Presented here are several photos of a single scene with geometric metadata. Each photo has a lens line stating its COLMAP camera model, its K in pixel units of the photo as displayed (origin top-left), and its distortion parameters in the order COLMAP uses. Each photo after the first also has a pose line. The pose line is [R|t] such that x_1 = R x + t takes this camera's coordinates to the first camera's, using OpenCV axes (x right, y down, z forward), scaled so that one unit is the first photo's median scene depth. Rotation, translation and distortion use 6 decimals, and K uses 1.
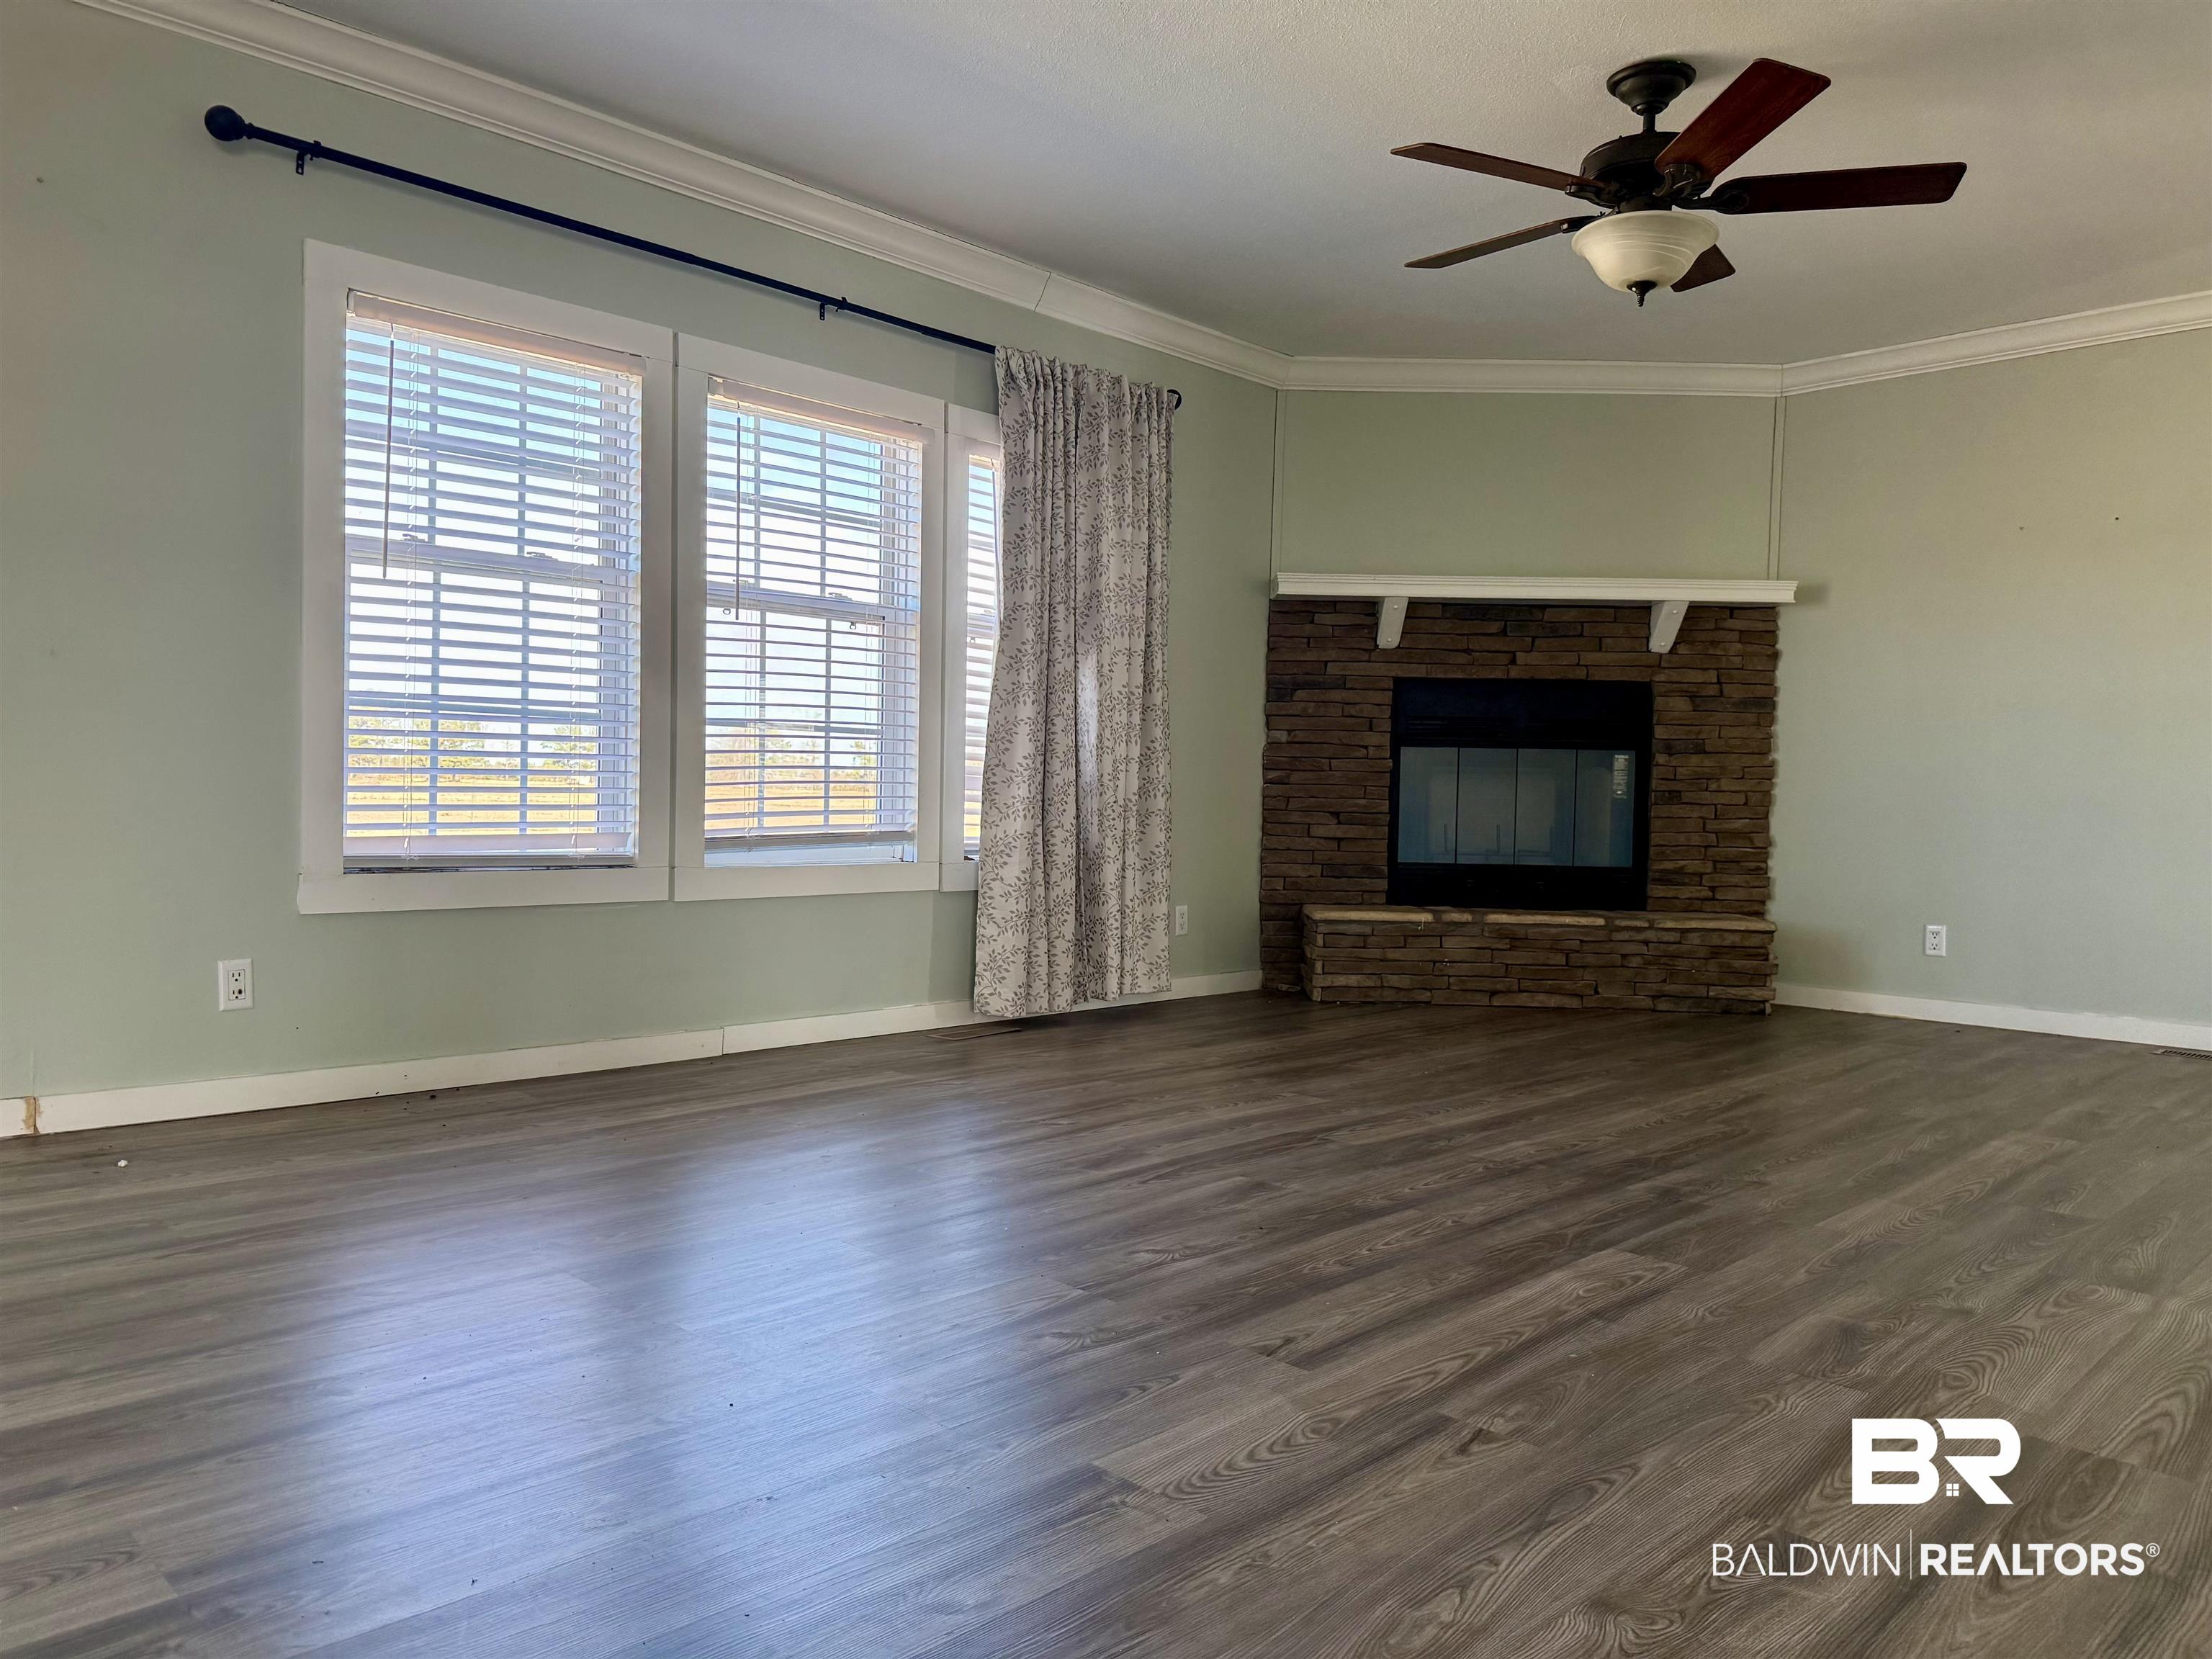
lens RADIAL K [[1578.2, 0, 1026.5], [0, 1578.2, 838.9], [0, 0, 1]] dist [0.179444, -0.351433]
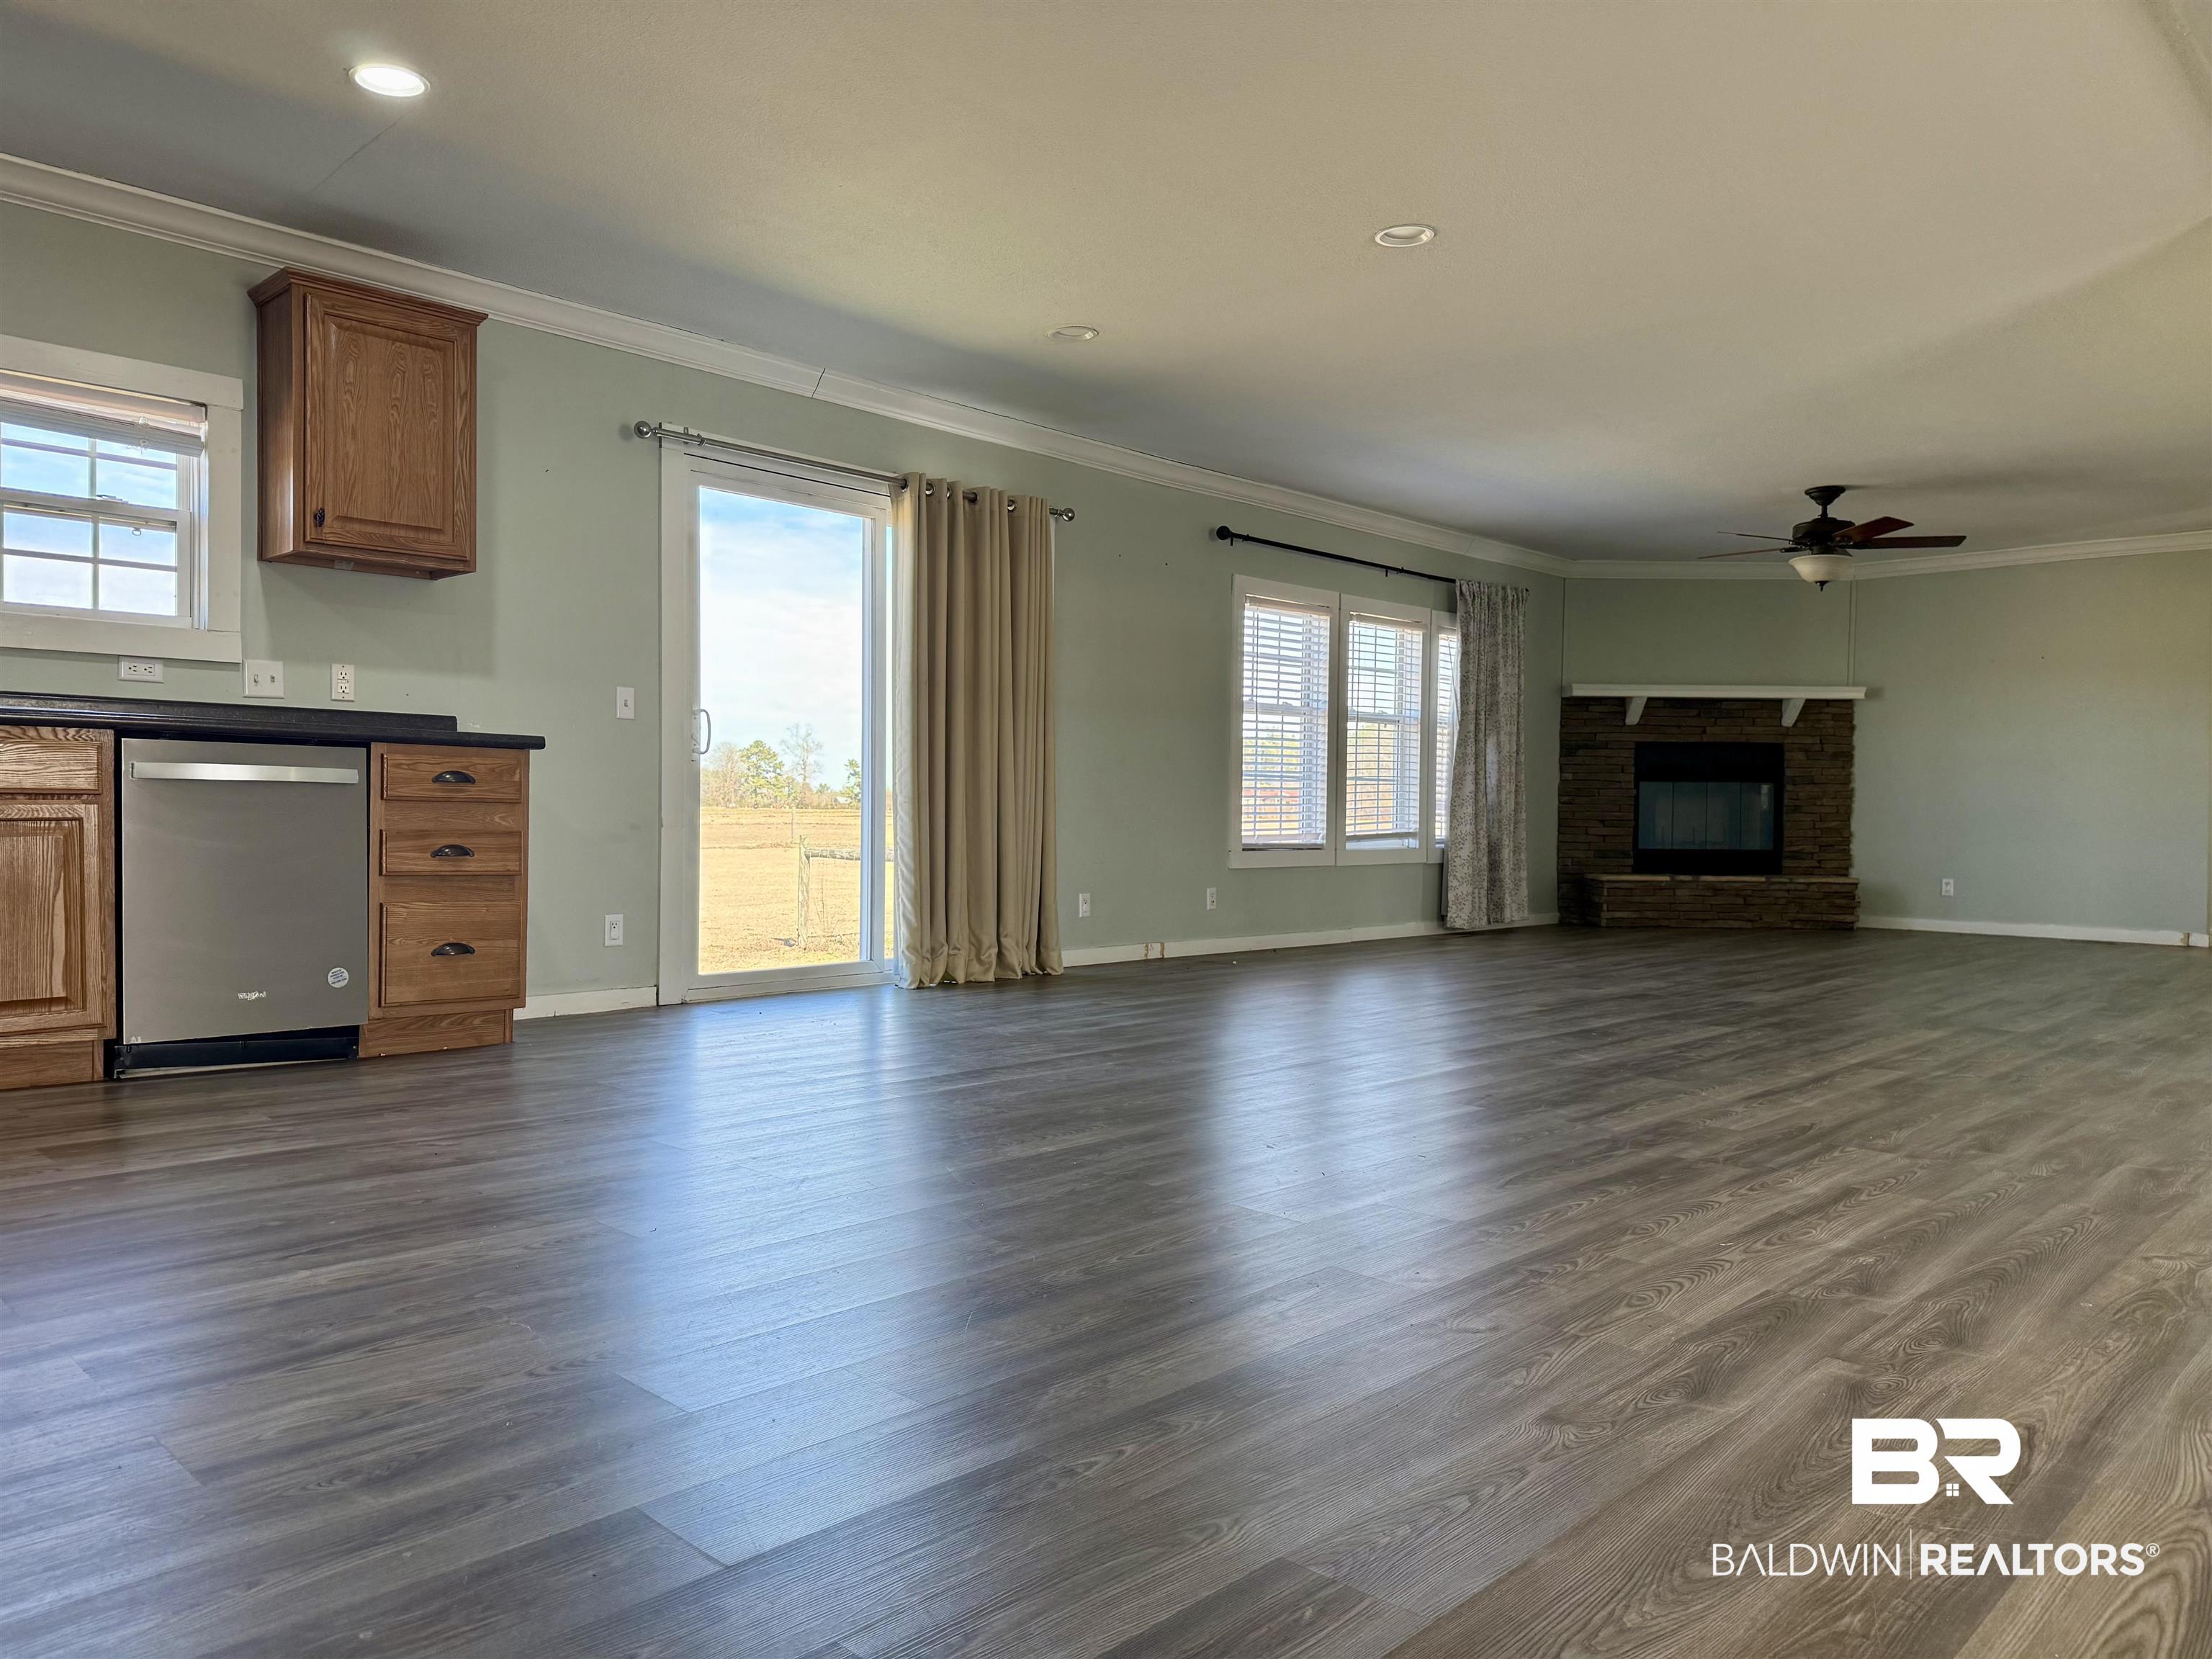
lens RADIAL K [[1578.2, 0, 1026.5], [0, 1578.2, 838.9], [0, 0, 1]] dist [0.179444, -0.351433]
pose [[0.999868, -0.011879, 0.011043, -0.481441], [0.011989, 0.999879, -0.009947, 0.014498], [-0.010923, 0.010078, 0.999890, -0.787022]]
